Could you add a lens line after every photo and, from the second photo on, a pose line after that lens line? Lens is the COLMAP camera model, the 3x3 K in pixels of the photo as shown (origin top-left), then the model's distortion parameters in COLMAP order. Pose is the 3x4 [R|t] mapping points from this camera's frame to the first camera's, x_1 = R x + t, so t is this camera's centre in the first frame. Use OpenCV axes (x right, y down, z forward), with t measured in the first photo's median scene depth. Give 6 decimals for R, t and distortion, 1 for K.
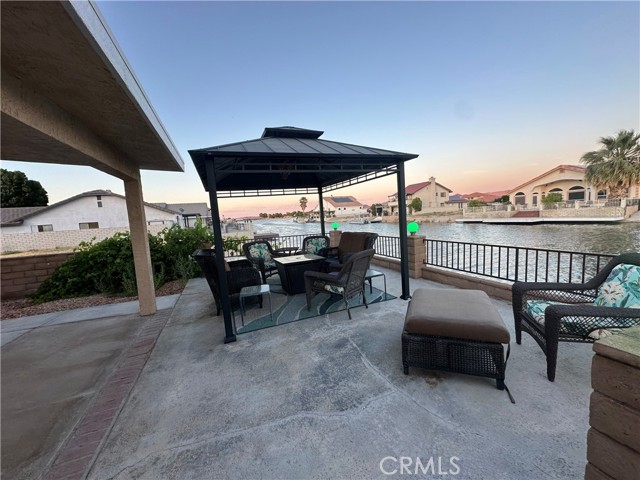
lens RADIAL K [[257.1, 0, 318.4], [0, 257.1, 240.0], [0, 0, 1]] dist [0.000726, -0.000404]
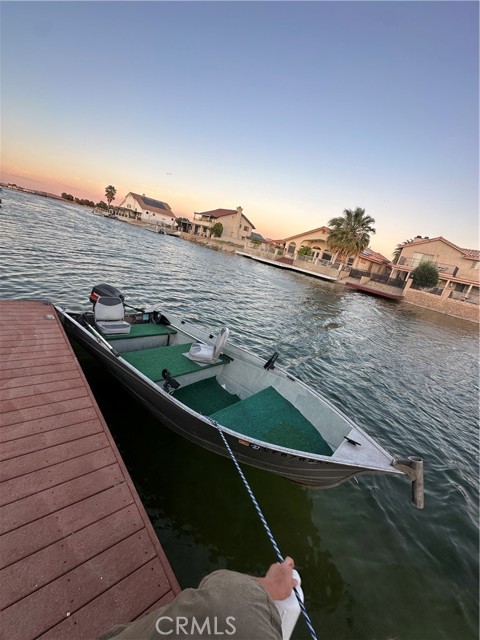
lens RADIAL K [[257.1, 0, 239.6], [0, 257.1, 319.1], [0, 0, 1]] dist [0.000726, -0.000404]
pose [[0.901638, 0.165953, 0.399385, 0.179699], [-0.249124, 0.954148, 0.165946, 0.006096], [-0.353533, -0.249120, 0.901640, -0.003008]]
